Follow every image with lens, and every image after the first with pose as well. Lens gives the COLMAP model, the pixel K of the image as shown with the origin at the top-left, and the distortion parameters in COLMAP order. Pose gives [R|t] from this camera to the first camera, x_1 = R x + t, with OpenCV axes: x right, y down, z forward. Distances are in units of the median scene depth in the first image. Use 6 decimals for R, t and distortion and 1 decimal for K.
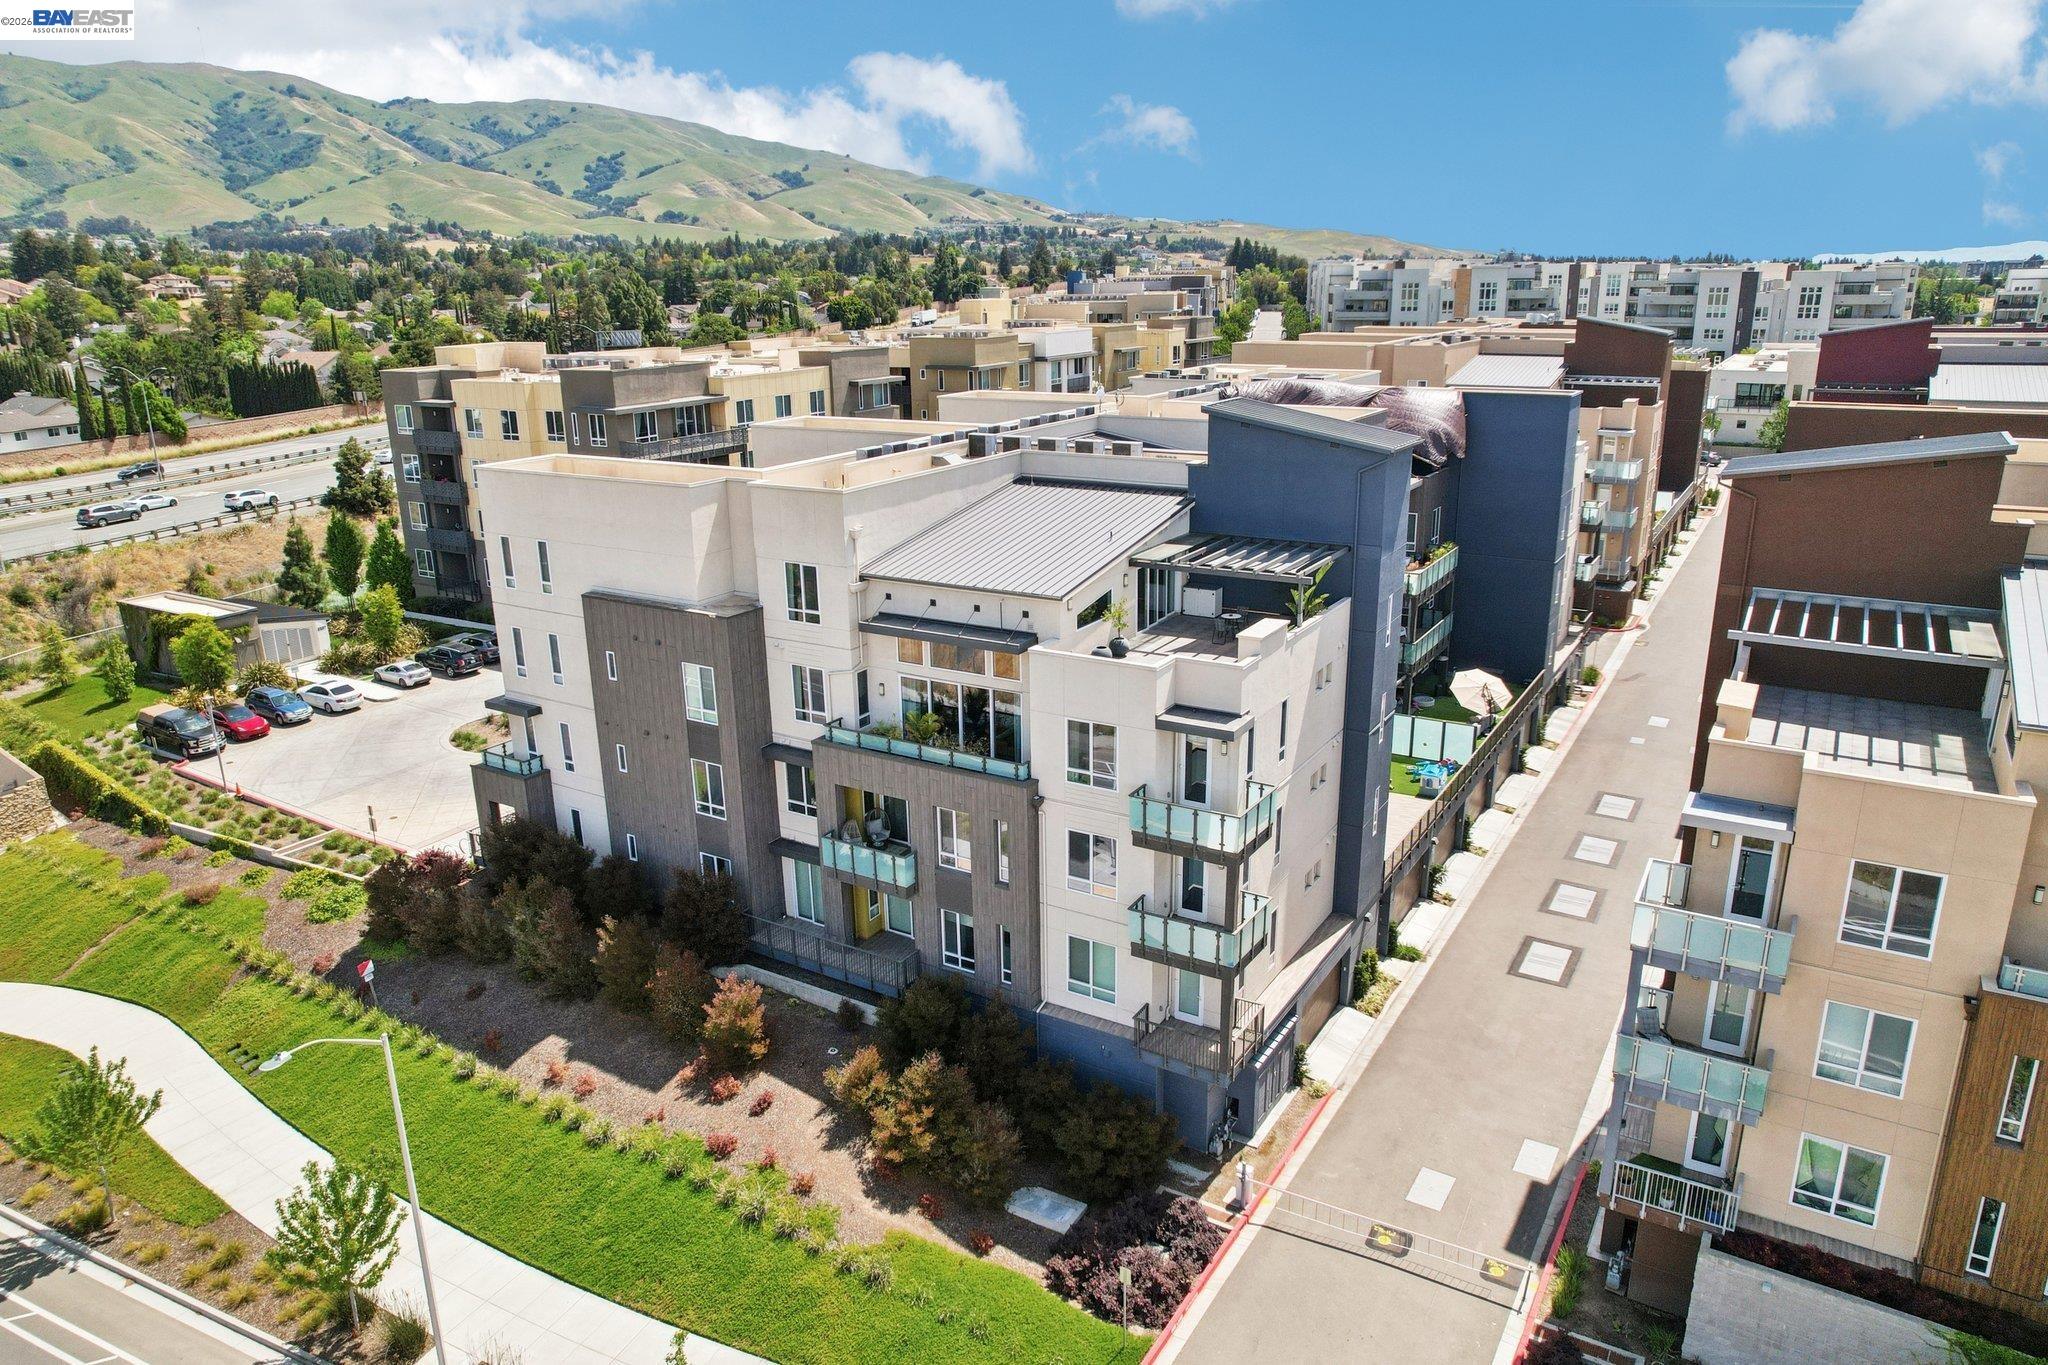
lens RADIAL K [[1357.6, 0, 1028.2], [0, 1357.6, 690.0], [0, 0, 1]] dist [-0.085829, 0.077682]
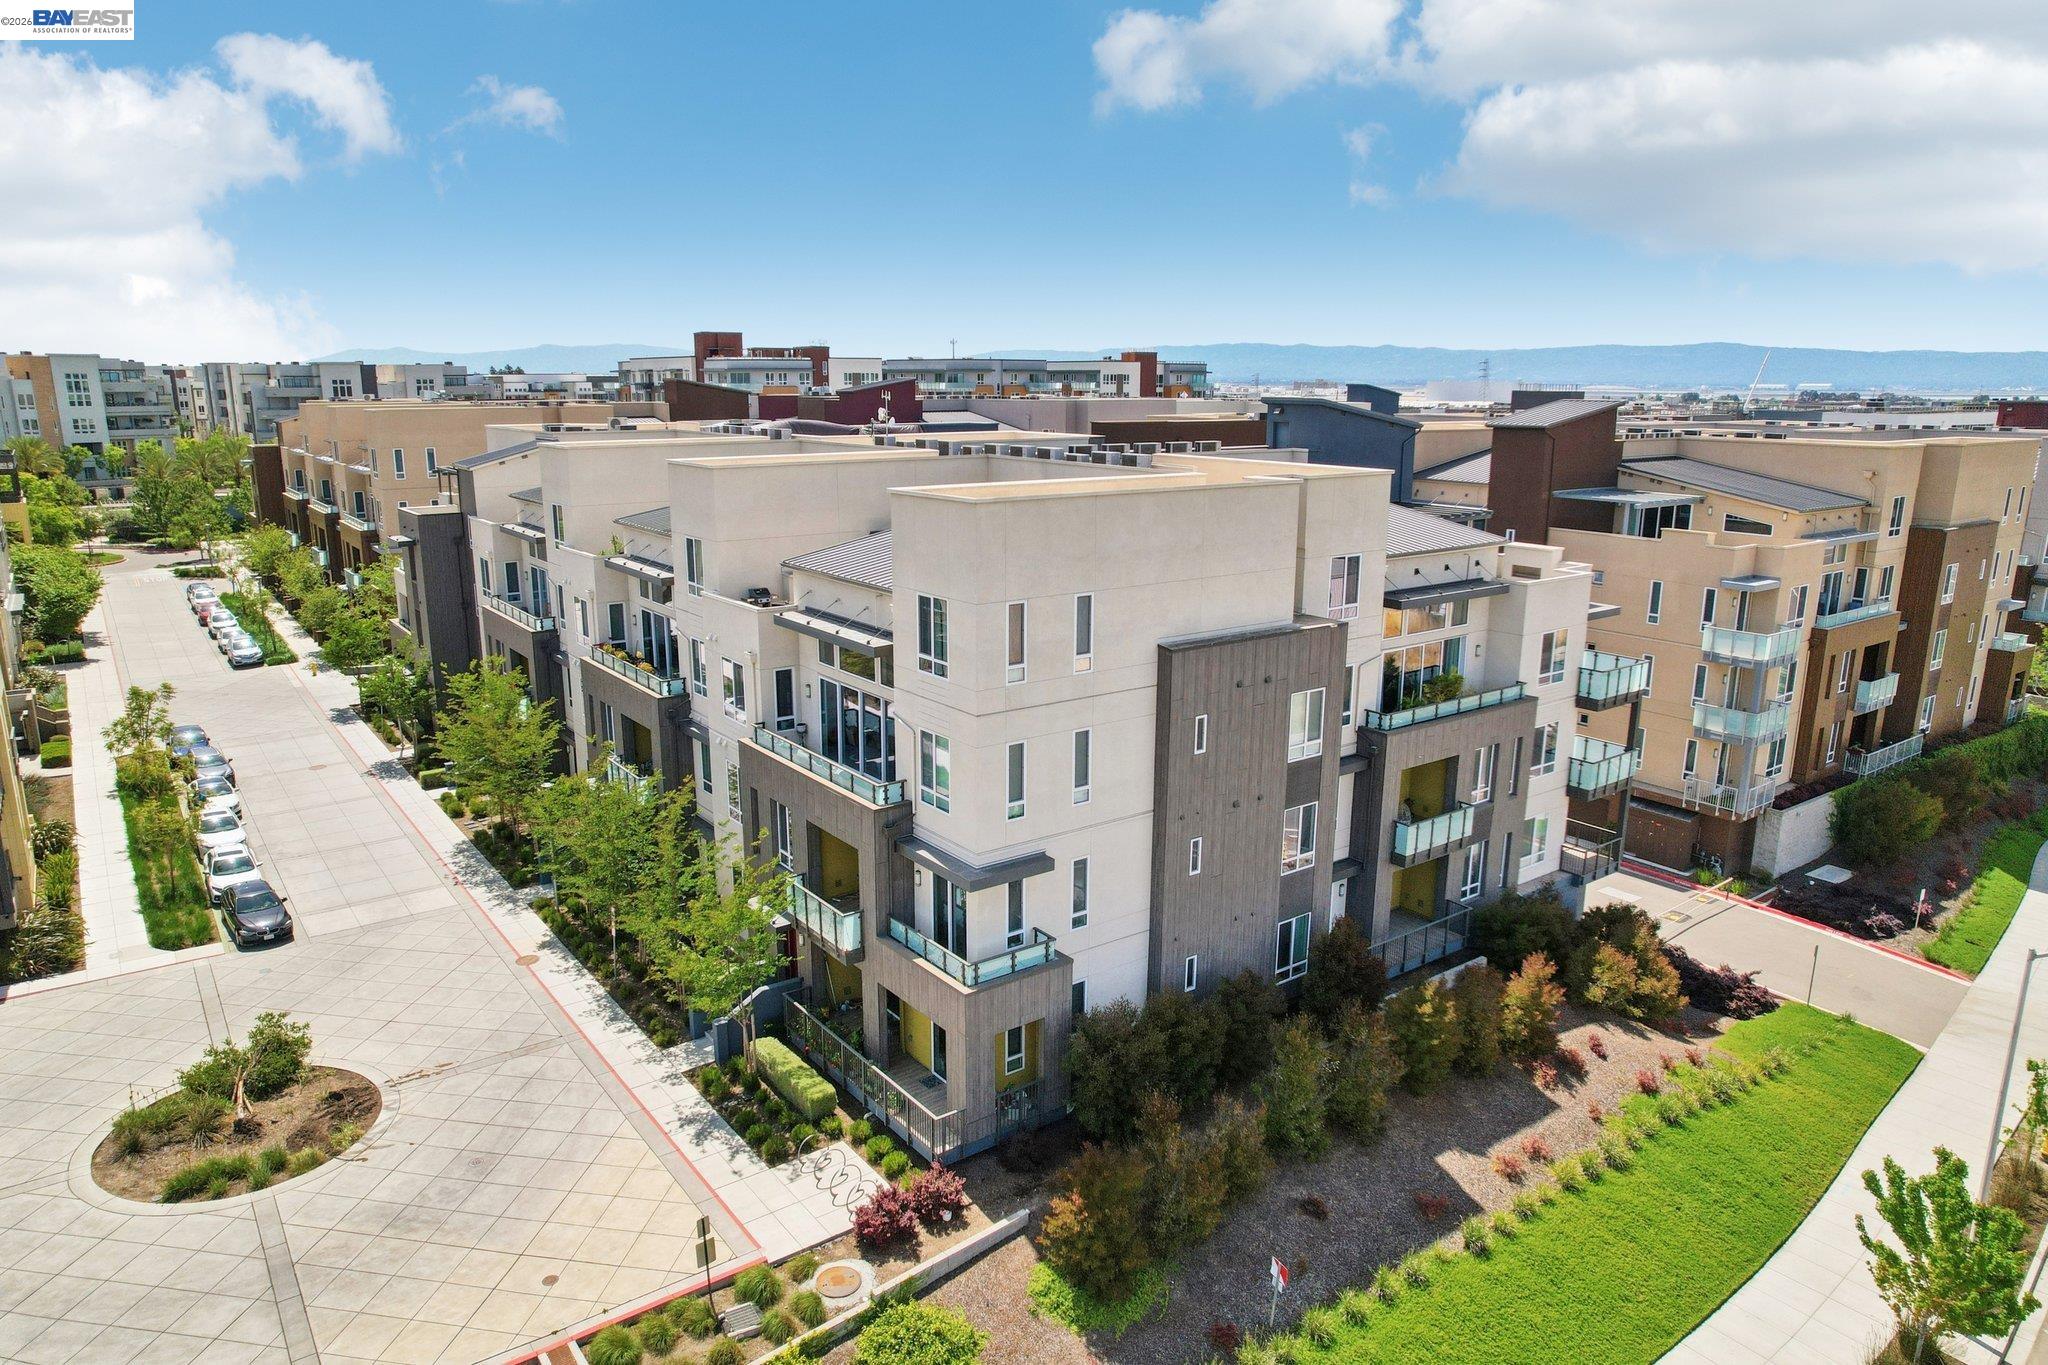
lens RADIAL K [[1322.9, 0, 1024.0], [0, 1322.9, 682.5], [0, 0, 1]] dist [-0.084134, 0.072270]
pose [[0.366519, -0.187448, 0.911333, -0.954578], [0.263557, 0.960292, 0.091521, -0.131365], [-0.892301, 0.206644, 0.401368, 0.733965]]
